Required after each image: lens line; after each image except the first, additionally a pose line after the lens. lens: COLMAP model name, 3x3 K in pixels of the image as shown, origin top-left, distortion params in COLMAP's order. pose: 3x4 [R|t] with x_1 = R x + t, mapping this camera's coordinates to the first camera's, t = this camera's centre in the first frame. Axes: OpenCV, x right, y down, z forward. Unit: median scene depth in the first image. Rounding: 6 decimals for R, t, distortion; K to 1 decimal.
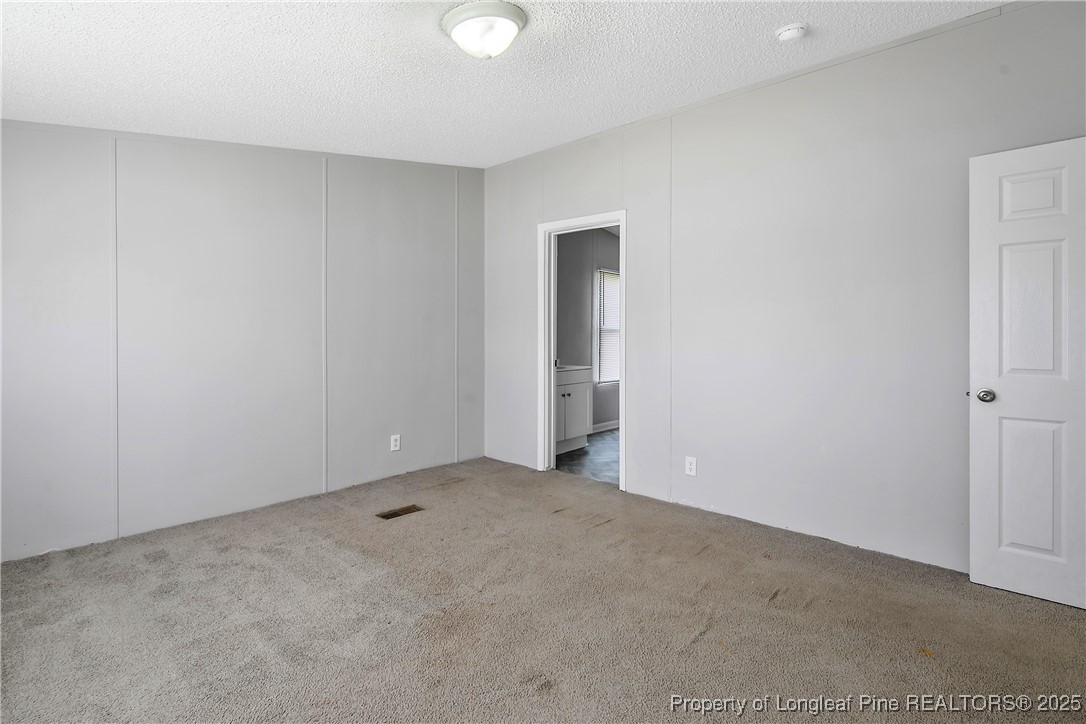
lens RADIAL K [[527.6, 0, 554.9], [0, 527.6, 347.1], [0, 0, 1]] dist [-0.002706, -0.000251]
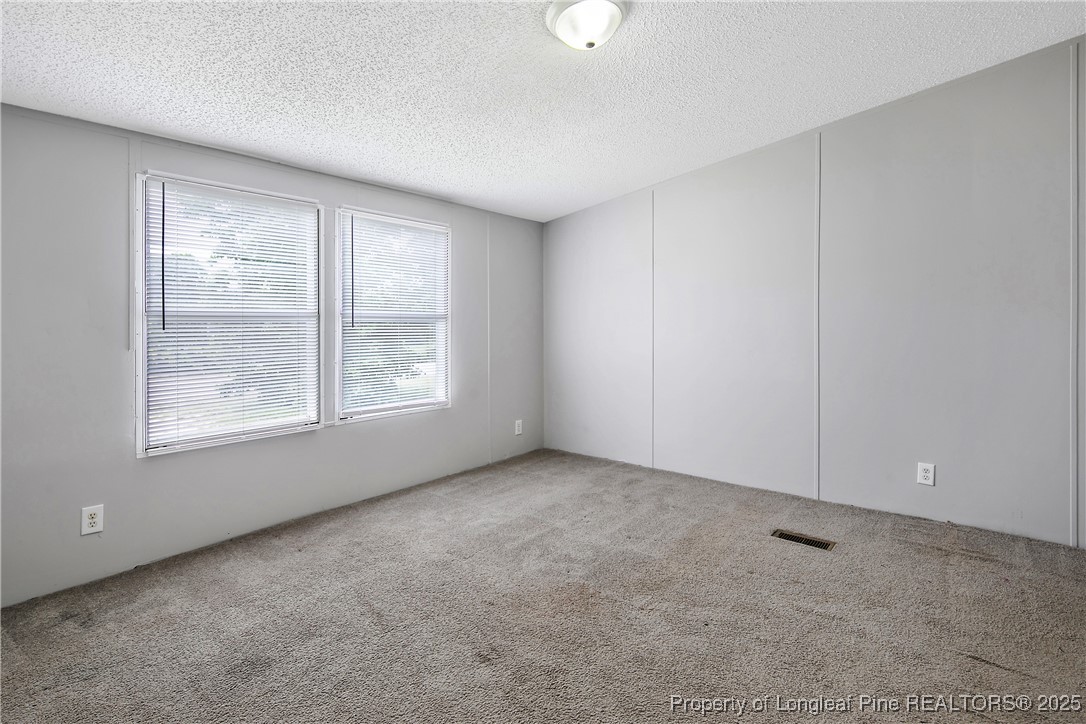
lens RADIAL K [[527.6, 0, 514.0], [0, 527.6, 326.0], [0, 0, 1]] dist [-0.002706, -0.000251]
pose [[0.009829, -0.000759, -0.999951, 0.634184], [-0.020607, 0.999787, -0.000962, -0.015753], [0.999739, 0.020616, 0.009812, 0.628678]]
